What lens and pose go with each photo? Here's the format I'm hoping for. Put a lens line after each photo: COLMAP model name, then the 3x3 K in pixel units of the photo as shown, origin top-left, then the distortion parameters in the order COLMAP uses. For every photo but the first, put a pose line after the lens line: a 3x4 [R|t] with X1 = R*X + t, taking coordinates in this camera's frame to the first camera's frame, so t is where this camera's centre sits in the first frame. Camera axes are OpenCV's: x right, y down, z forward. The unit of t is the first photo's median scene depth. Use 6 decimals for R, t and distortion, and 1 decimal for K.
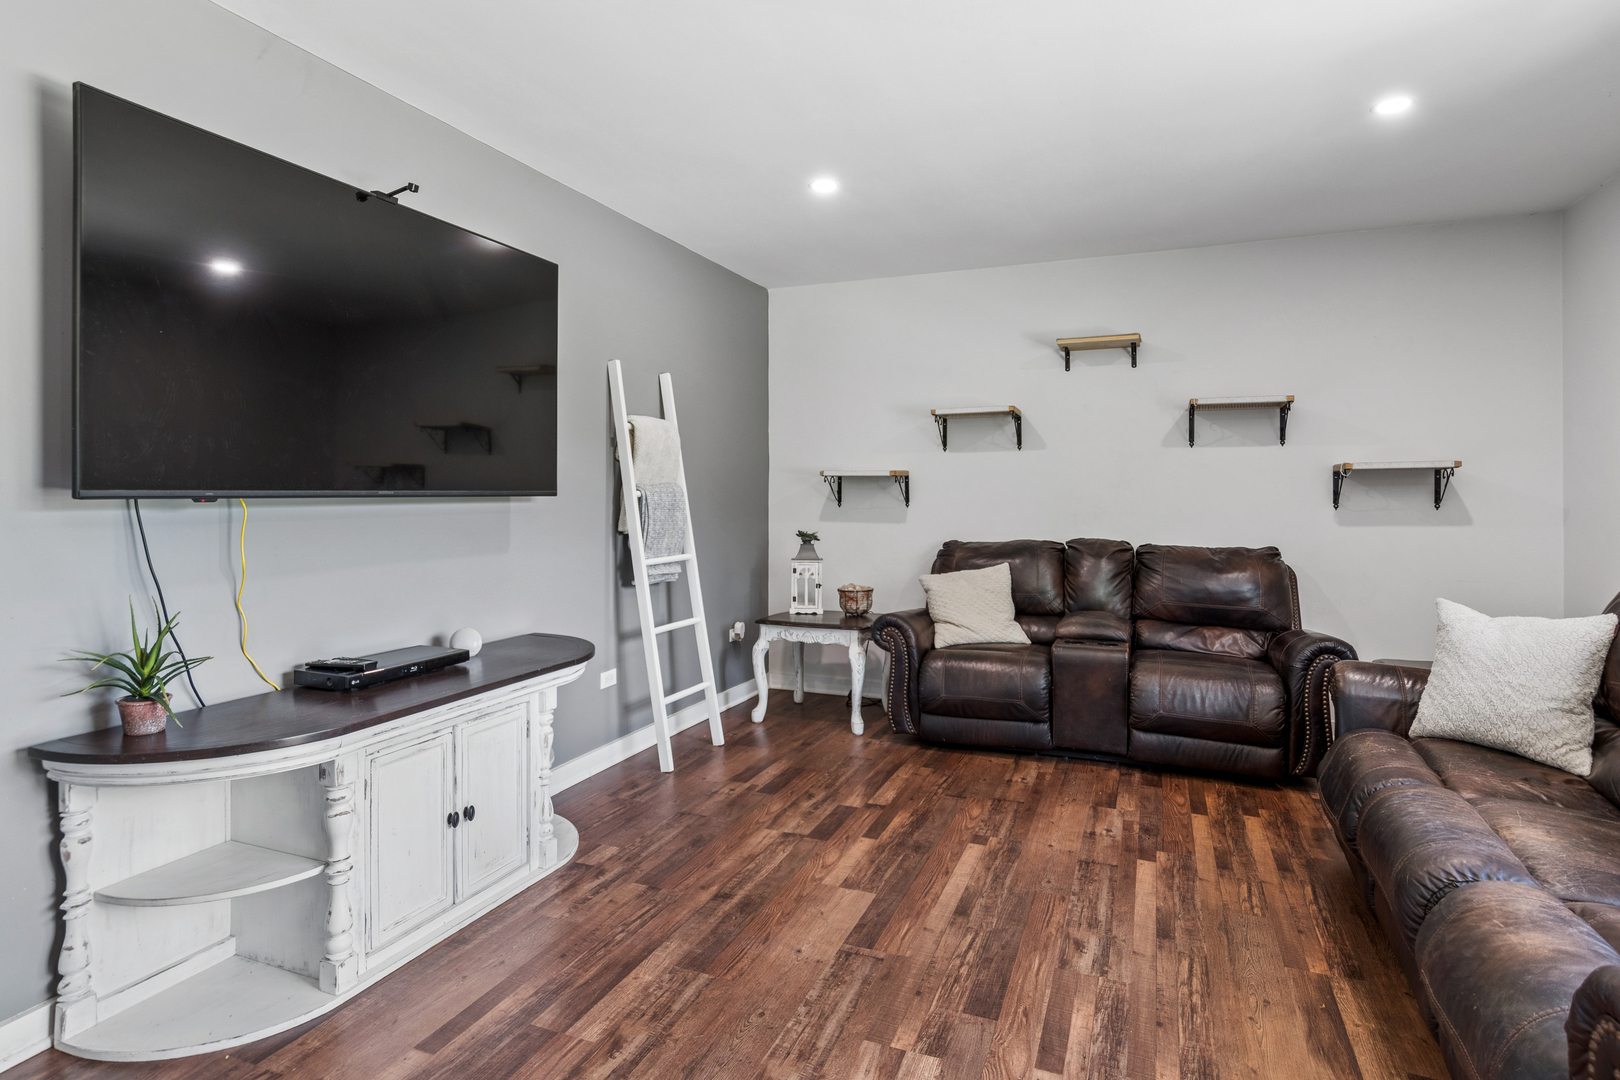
lens RADIAL K [[861.7, 0, 812.9], [0, 861.7, 490.5], [0, 0, 1]] dist [0.001850, -0.004533]
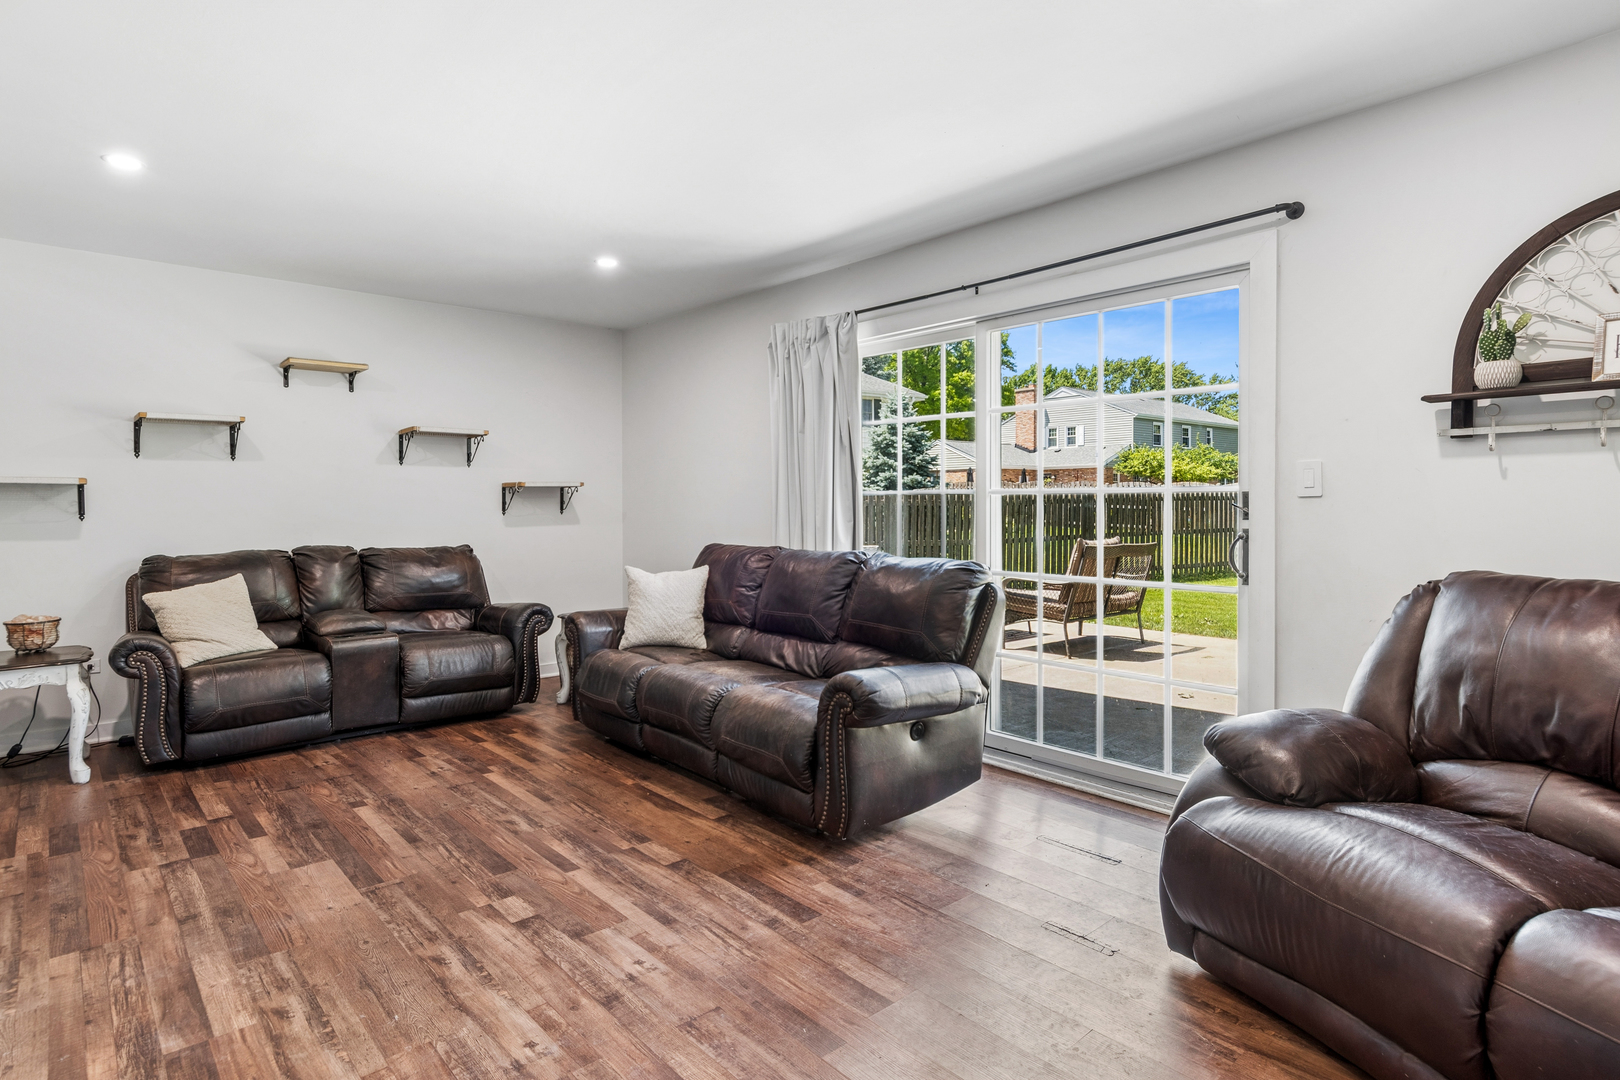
lens RADIAL K [[861.7, 0, 793.2], [0, 861.7, 525.0], [0, 0, 1]] dist [0.001850, -0.004533]
pose [[0.452812, -0.025705, 0.891235, -0.530520], [-0.000281, 0.999580, 0.028973, -0.002815], [-0.891606, -0.013370, 0.452615, -0.038005]]
